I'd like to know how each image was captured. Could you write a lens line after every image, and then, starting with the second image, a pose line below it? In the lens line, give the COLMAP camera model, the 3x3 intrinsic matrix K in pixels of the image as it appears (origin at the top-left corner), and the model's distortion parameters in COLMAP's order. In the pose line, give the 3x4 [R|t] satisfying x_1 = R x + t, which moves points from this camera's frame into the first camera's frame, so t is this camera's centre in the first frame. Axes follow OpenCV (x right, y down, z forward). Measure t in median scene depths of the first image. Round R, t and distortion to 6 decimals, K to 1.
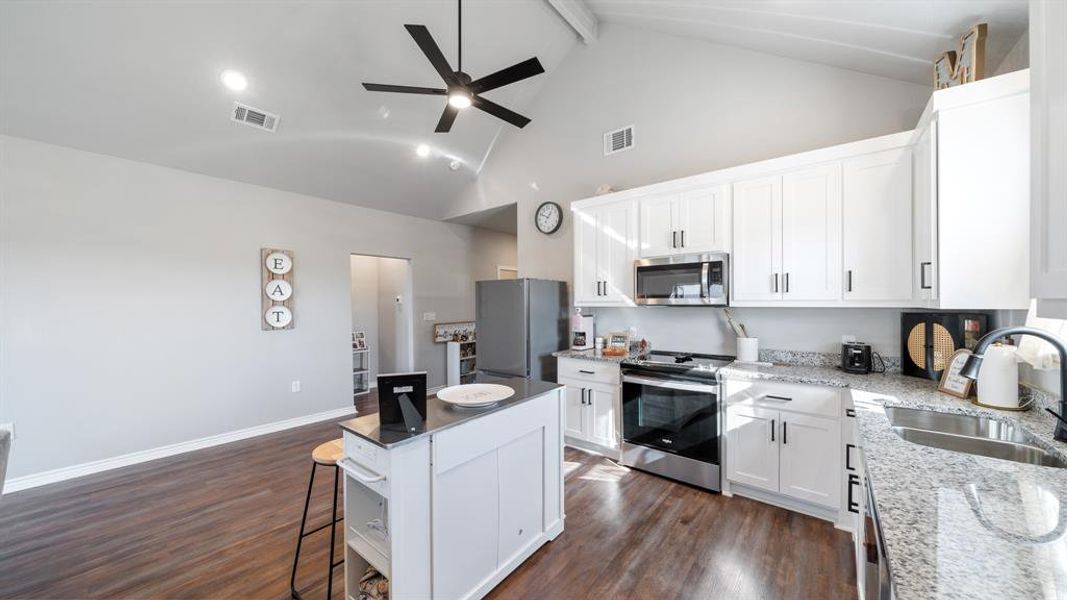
lens RADIAL K [[366.8, 0, 533.5], [0, 366.8, 300.0], [0, 0, 1]] dist [0.000683, 0.000112]
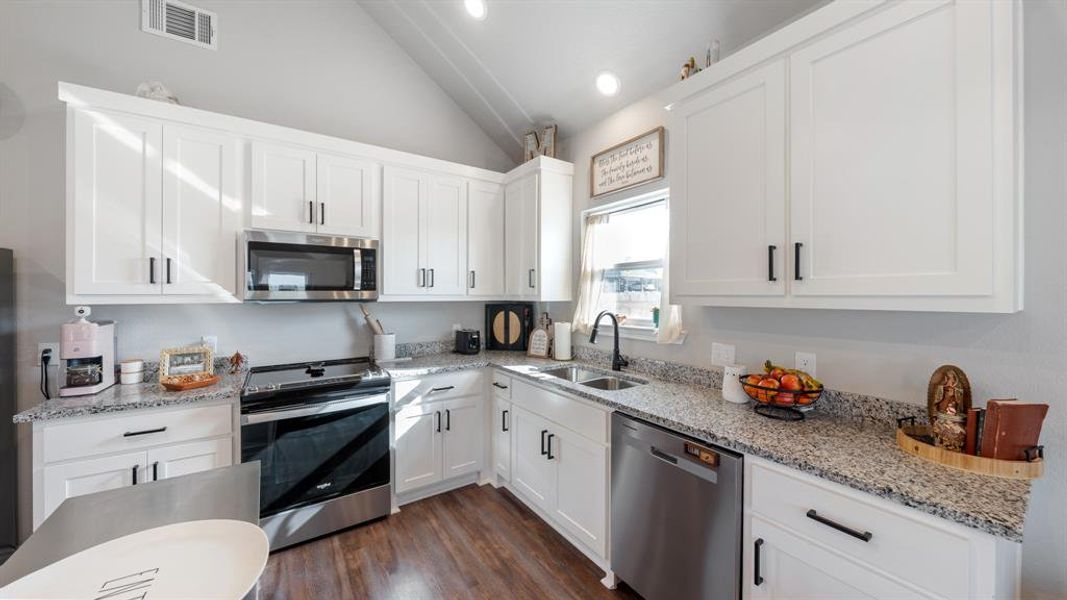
lens RADIAL K [[374.3, 0, 528.5], [0, 374.3, 293.3], [0, 0, 1]] dist [-0.000814, -0.000074]
pose [[0.289282, 0.009733, 0.957195, -0.246103], [-0.007331, 0.999942, -0.007952, 0.003040], [-0.957216, -0.004717, 0.289336, 0.408343]]
